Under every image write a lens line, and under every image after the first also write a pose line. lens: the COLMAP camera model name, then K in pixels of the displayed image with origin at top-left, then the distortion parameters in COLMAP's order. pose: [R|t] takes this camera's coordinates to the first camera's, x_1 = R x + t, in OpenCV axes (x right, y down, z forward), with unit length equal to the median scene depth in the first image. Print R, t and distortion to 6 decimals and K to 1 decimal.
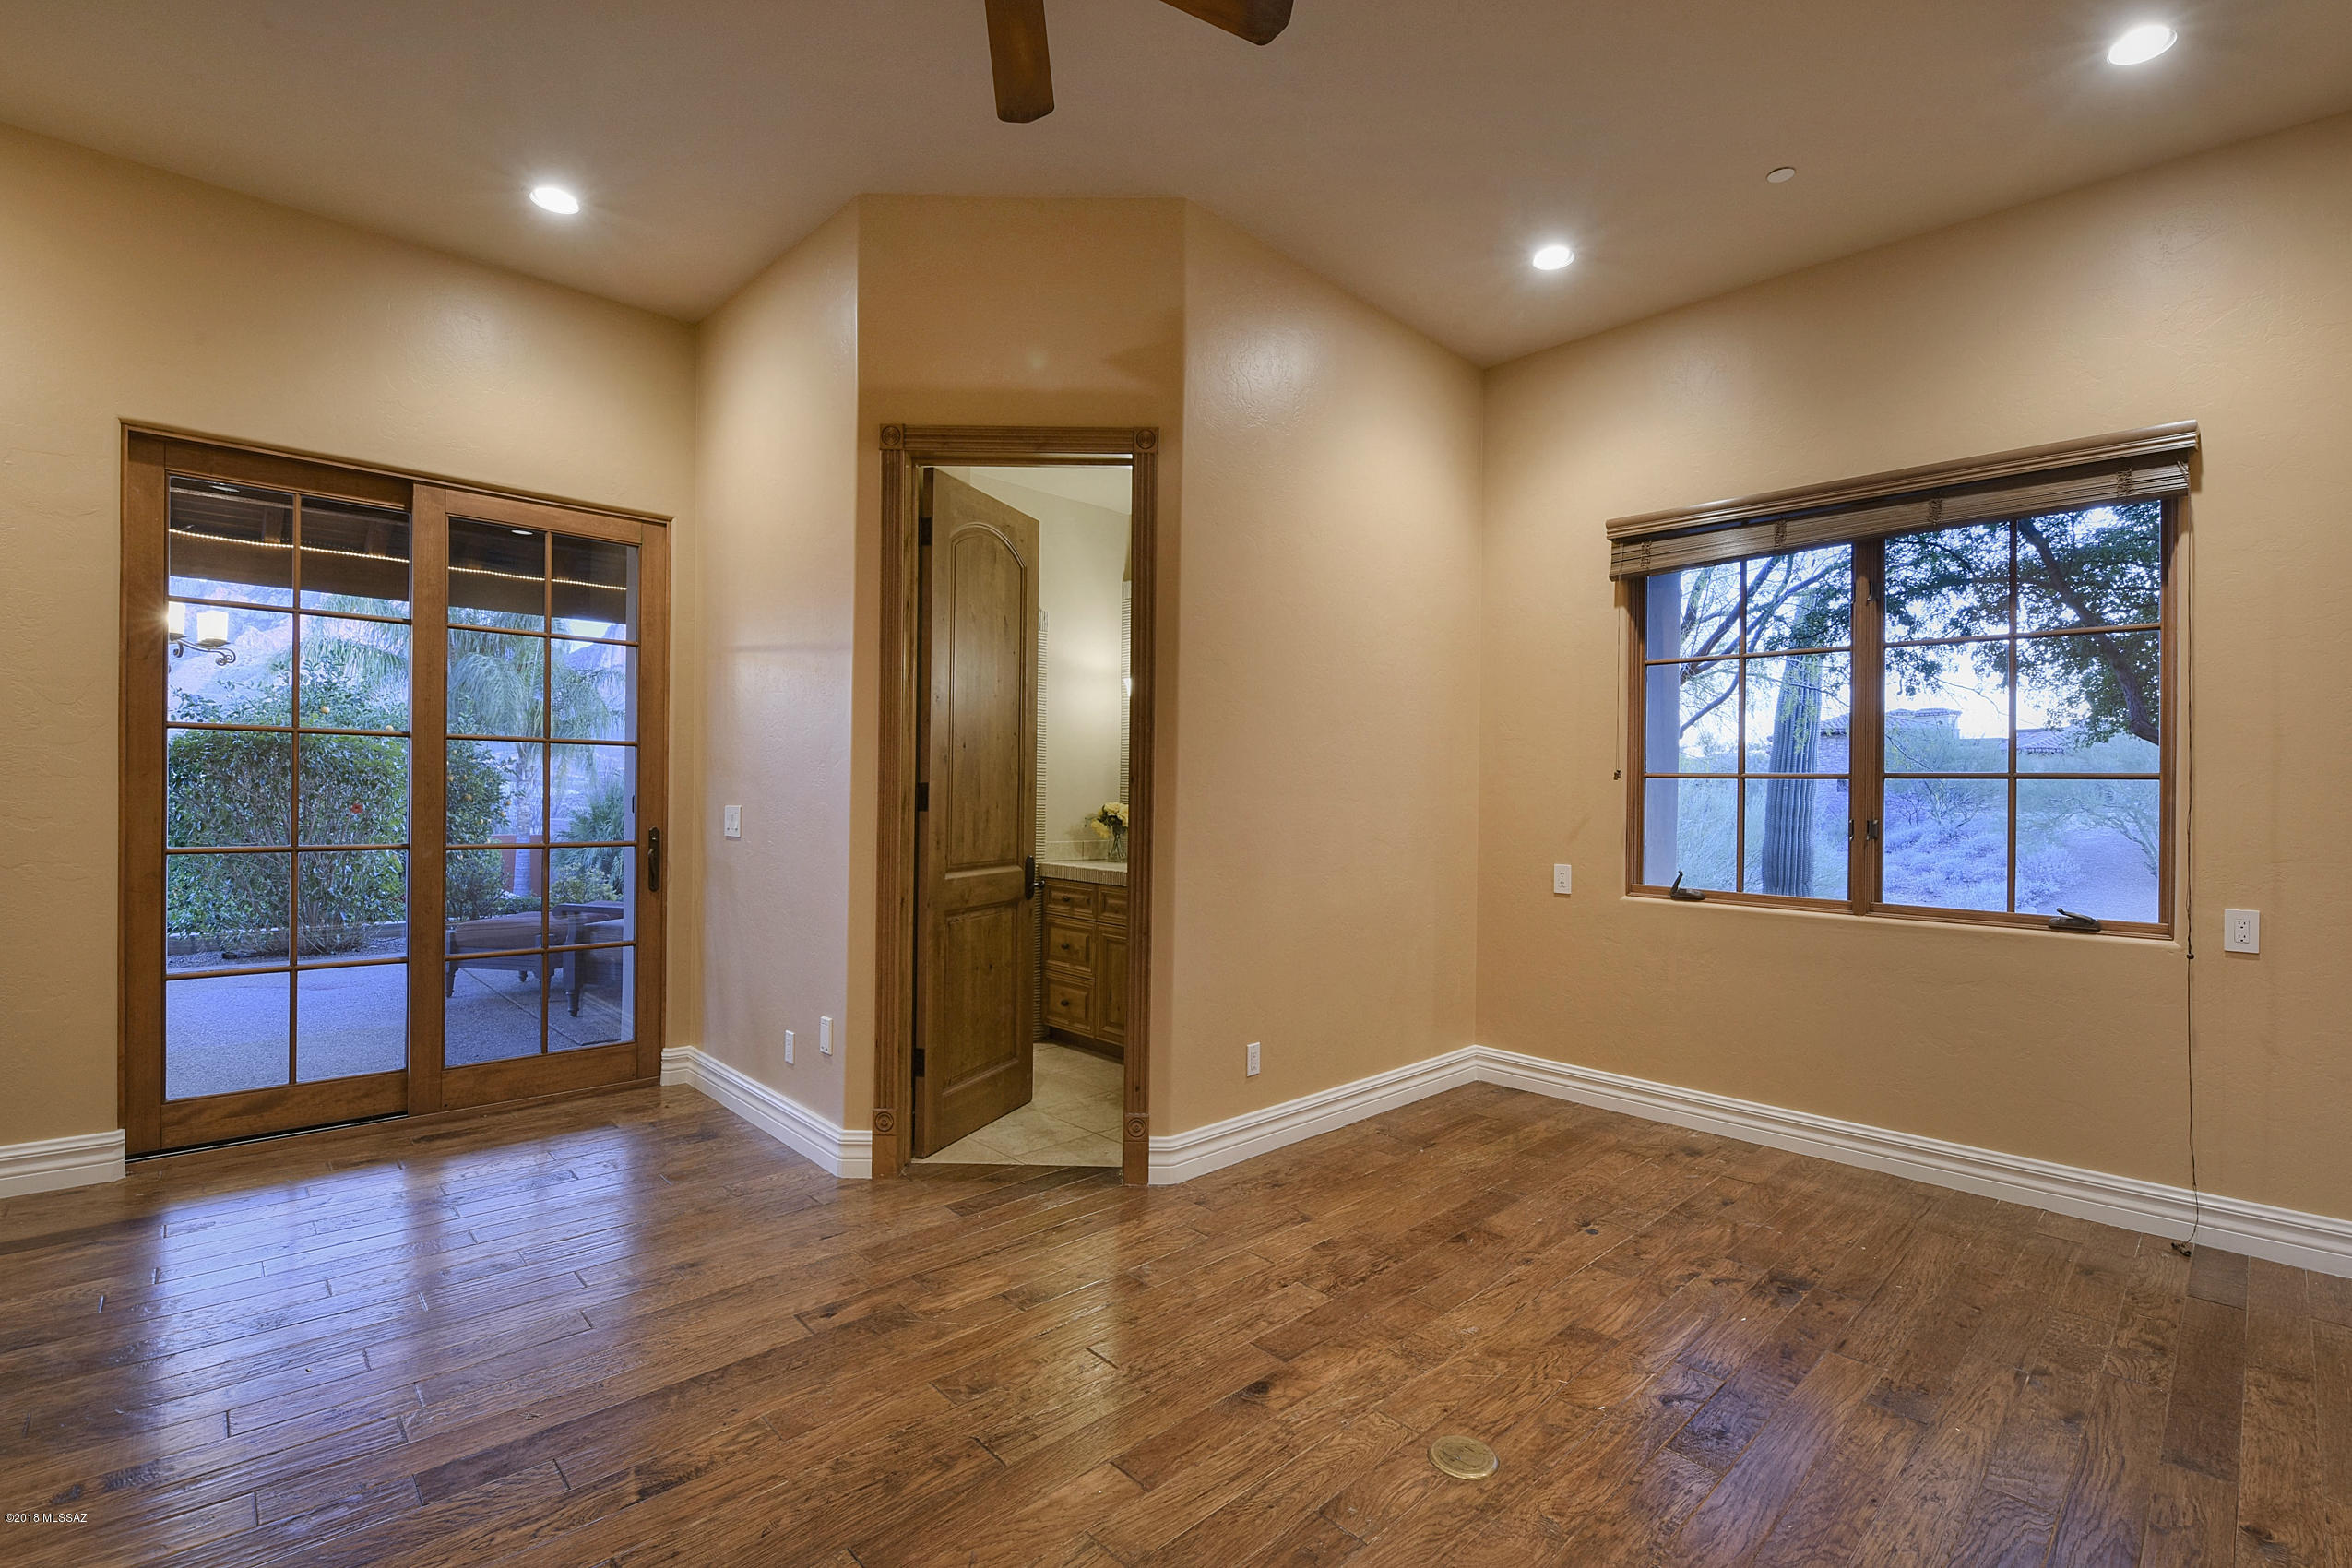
lens RADIAL K [[1088.5, 0, 1168.4], [0, 1088.5, 805.7], [0, 0, 1]] dist [0.000915, -0.012601]
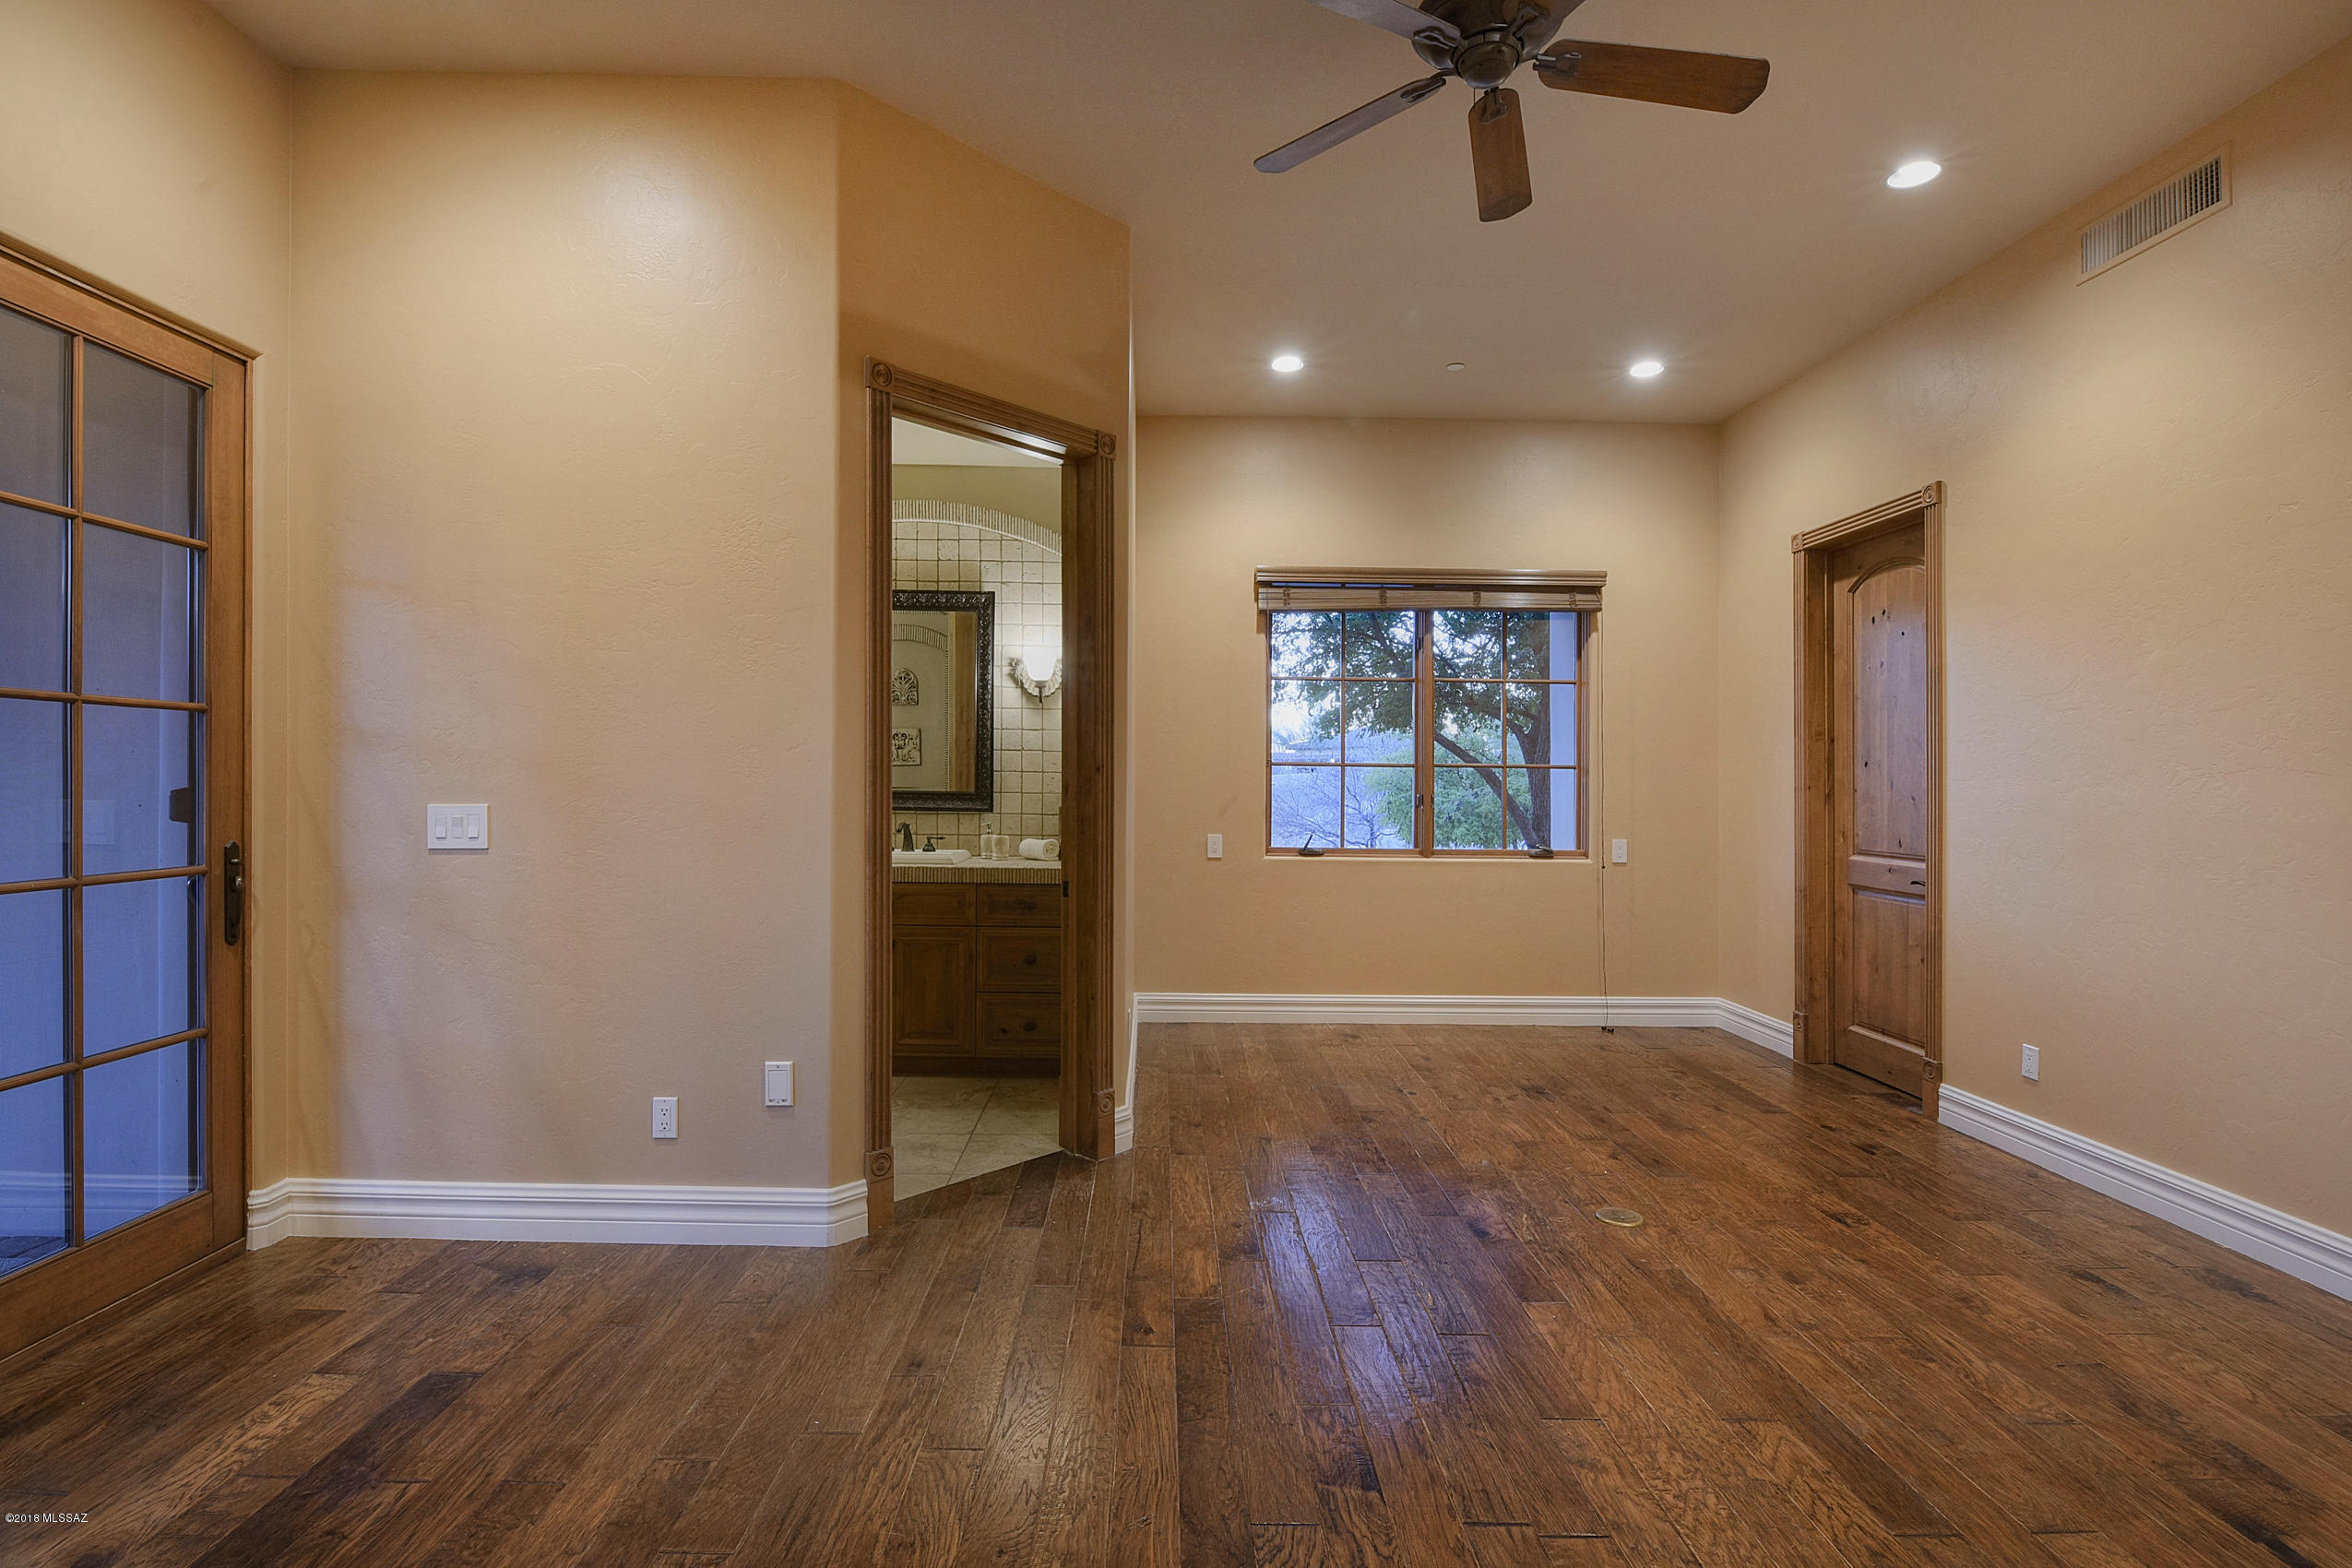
lens RADIAL K [[1098.1, 0, 1143.2], [0, 1098.1, 774.8], [0, 0, 1]] dist [-0.000044, -0.012283]
pose [[0.681345, -0.005480, 0.731942, -0.860019], [0.010822, 0.999938, -0.002587, -0.016795], [-0.731883, 0.009684, 0.681362, 0.284549]]
